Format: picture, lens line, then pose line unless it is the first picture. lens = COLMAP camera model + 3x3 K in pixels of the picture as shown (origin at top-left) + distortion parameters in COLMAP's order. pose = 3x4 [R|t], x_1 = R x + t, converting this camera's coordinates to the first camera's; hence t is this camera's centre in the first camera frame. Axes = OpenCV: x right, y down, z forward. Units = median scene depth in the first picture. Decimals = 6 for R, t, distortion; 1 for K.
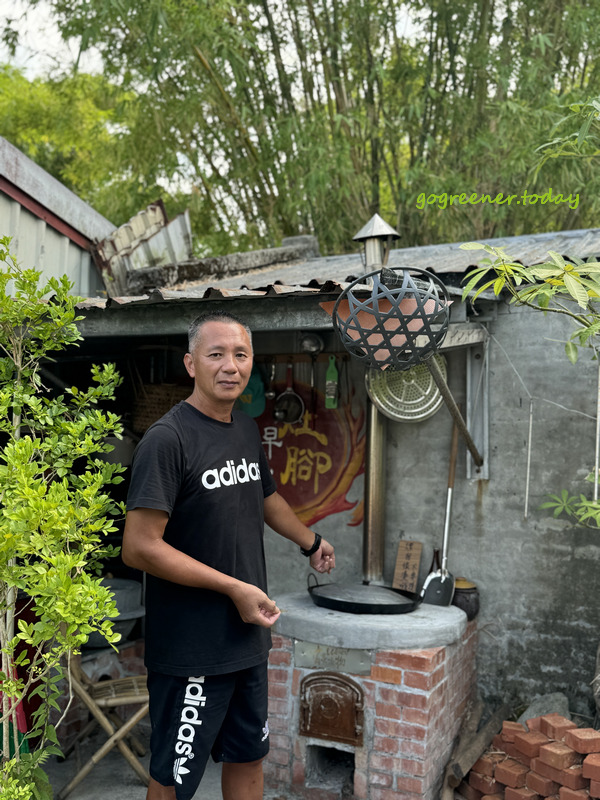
lens RADIAL K [[798.8, 0, 300.0], [0, 798.8, 400.0], [0, 0, 1]] dist [0.143679, -0.003989]
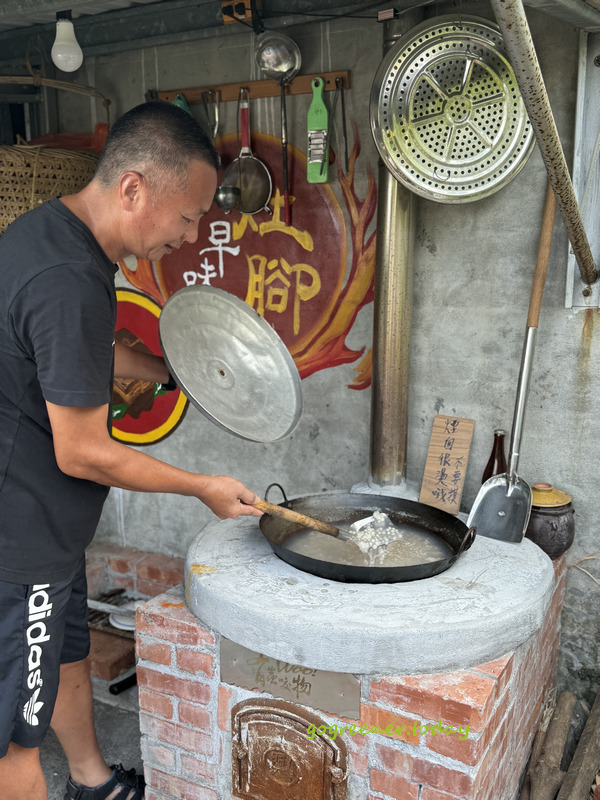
lens RADIAL K [[781.6, 0, 300.0], [0, 781.6, 400.0], [0, 0, 1]] dist [0.186014, -0.319936]
pose [[0.996874, -0.011237, -0.078198, 0.072576], [0.030624, 0.967402, 0.251386, 0.018878], [0.072825, -0.252995, 0.964723, 0.457382]]
